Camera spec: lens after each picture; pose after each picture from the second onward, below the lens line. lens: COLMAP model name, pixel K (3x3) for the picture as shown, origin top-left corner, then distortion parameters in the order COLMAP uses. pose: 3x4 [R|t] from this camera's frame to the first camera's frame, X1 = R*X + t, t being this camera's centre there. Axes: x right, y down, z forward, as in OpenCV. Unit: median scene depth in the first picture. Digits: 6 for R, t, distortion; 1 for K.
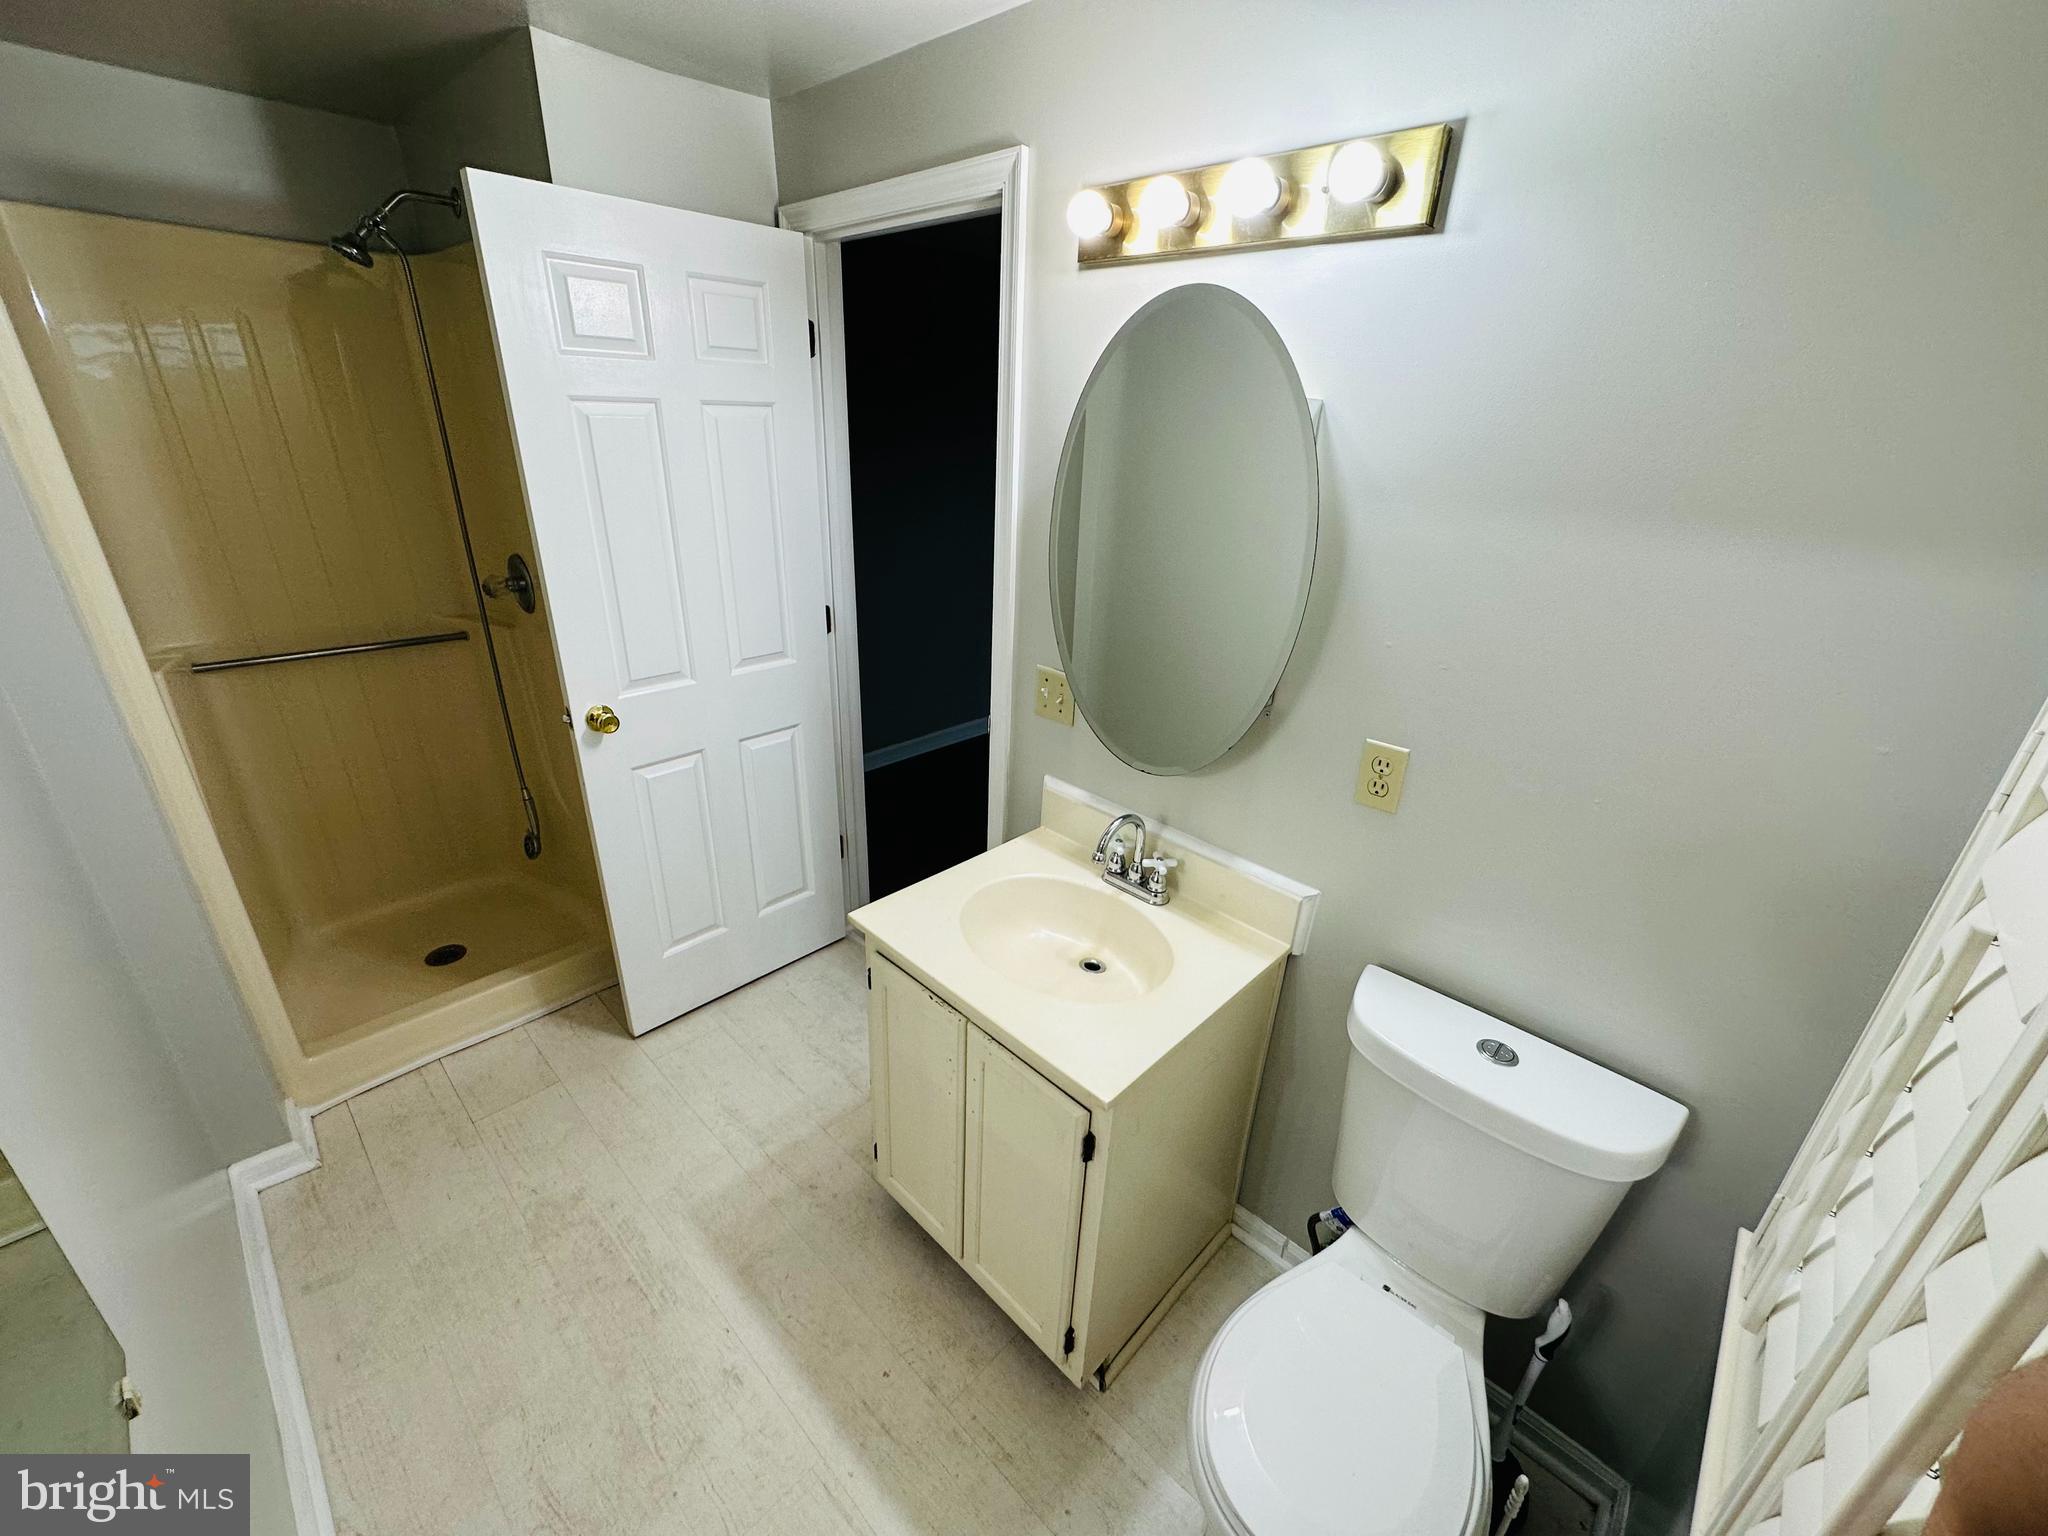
lens RADIAL K [[814.7, 0, 1024.0], [0, 814.7, 768.0], [0, 0, 1]] dist [-0.000634, -0.000089]
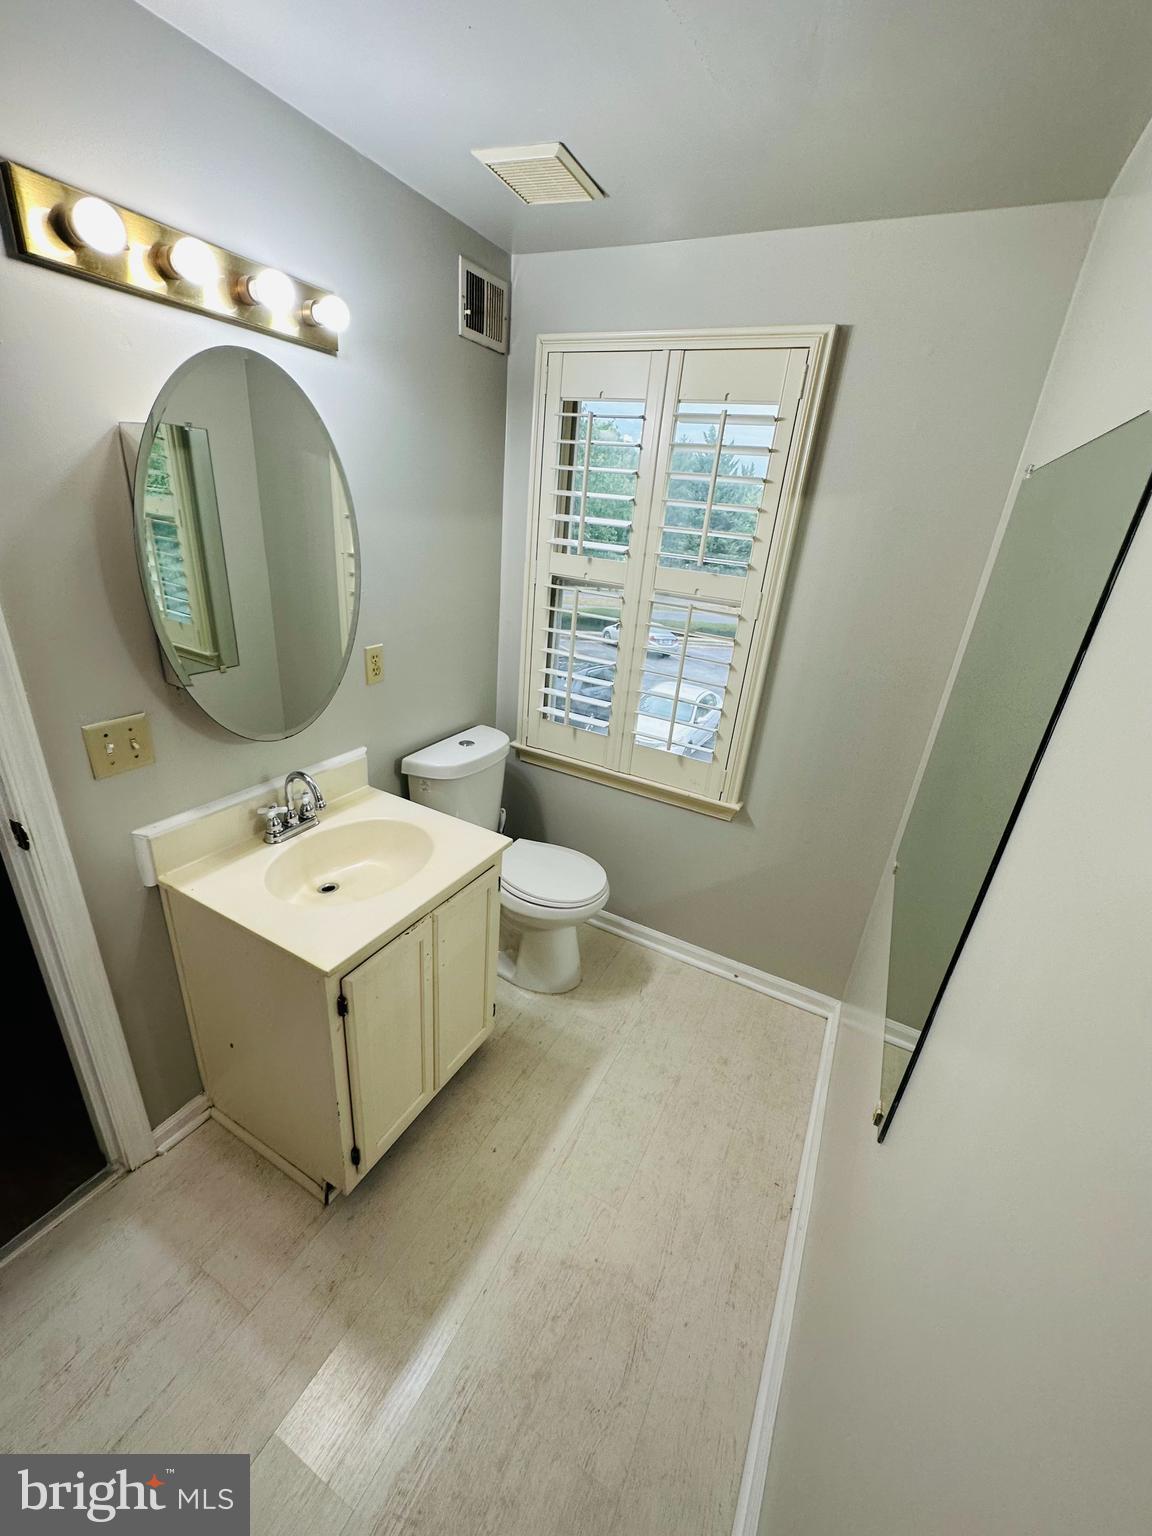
lens RADIAL K [[614.7, 0, 576.0], [0, 614.7, 768.0], [0, 0, 1]] dist [-0.002678, -0.000169]
pose [[-0.267566, -0.439178, 0.857631, -0.888353], [0.291841, 0.811336, 0.506520, -0.338010], [-0.918280, 0.385819, -0.088916, 0.732314]]
